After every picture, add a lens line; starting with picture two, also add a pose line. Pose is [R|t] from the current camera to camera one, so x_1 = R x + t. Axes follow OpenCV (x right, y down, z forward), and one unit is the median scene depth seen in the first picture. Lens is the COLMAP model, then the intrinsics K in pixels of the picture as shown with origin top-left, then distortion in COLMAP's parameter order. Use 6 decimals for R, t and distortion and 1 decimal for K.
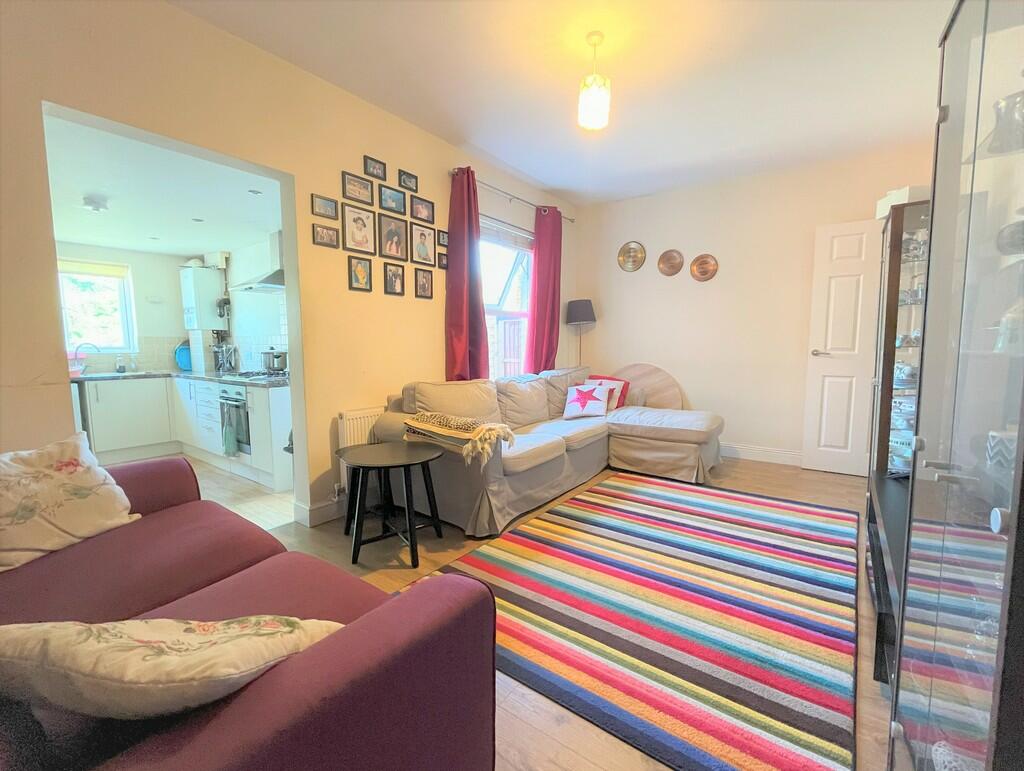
lens RADIAL K [[438.5, 0, 511.8], [0, 438.5, 391.3], [0, 0, 1]] dist [-0.024739, -0.000357]
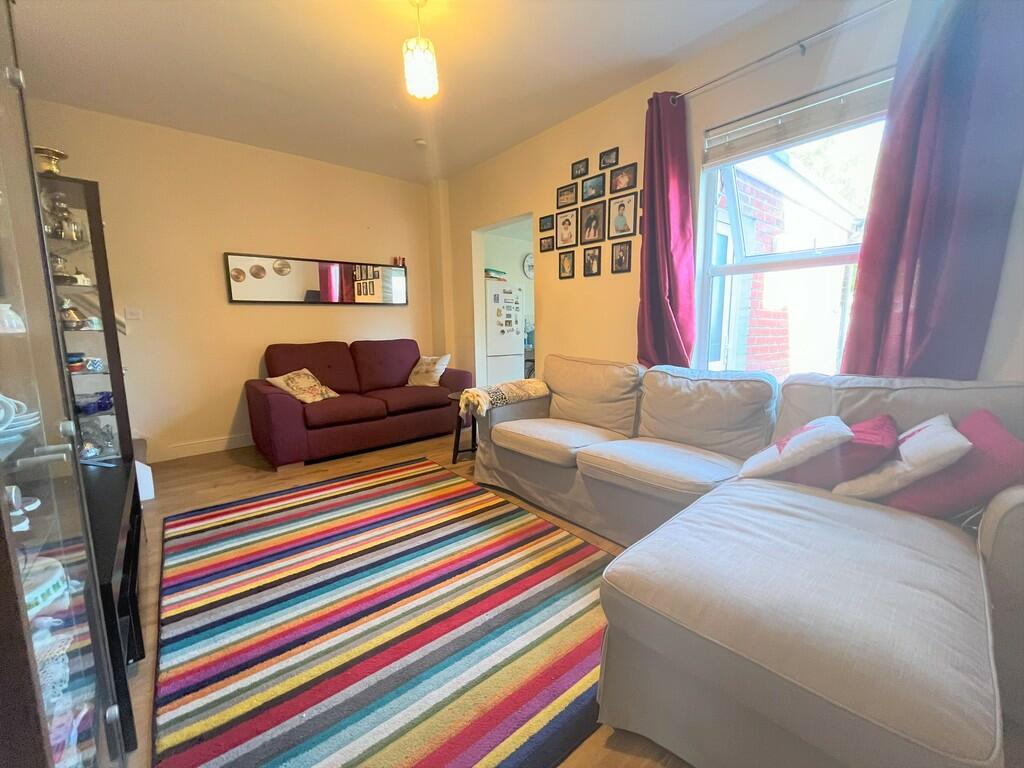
lens RADIAL K [[413.8, 0, 510.8], [0, 413.8, 378.4], [0, 0, 1]] dist [-0.000497, 0.000265]
pose [[-0.209077, 0.126043, -0.969742, 0.832870], [-0.094239, 0.984446, 0.148272, -0.105302], [0.973348, 0.122388, -0.193947, 1.062486]]
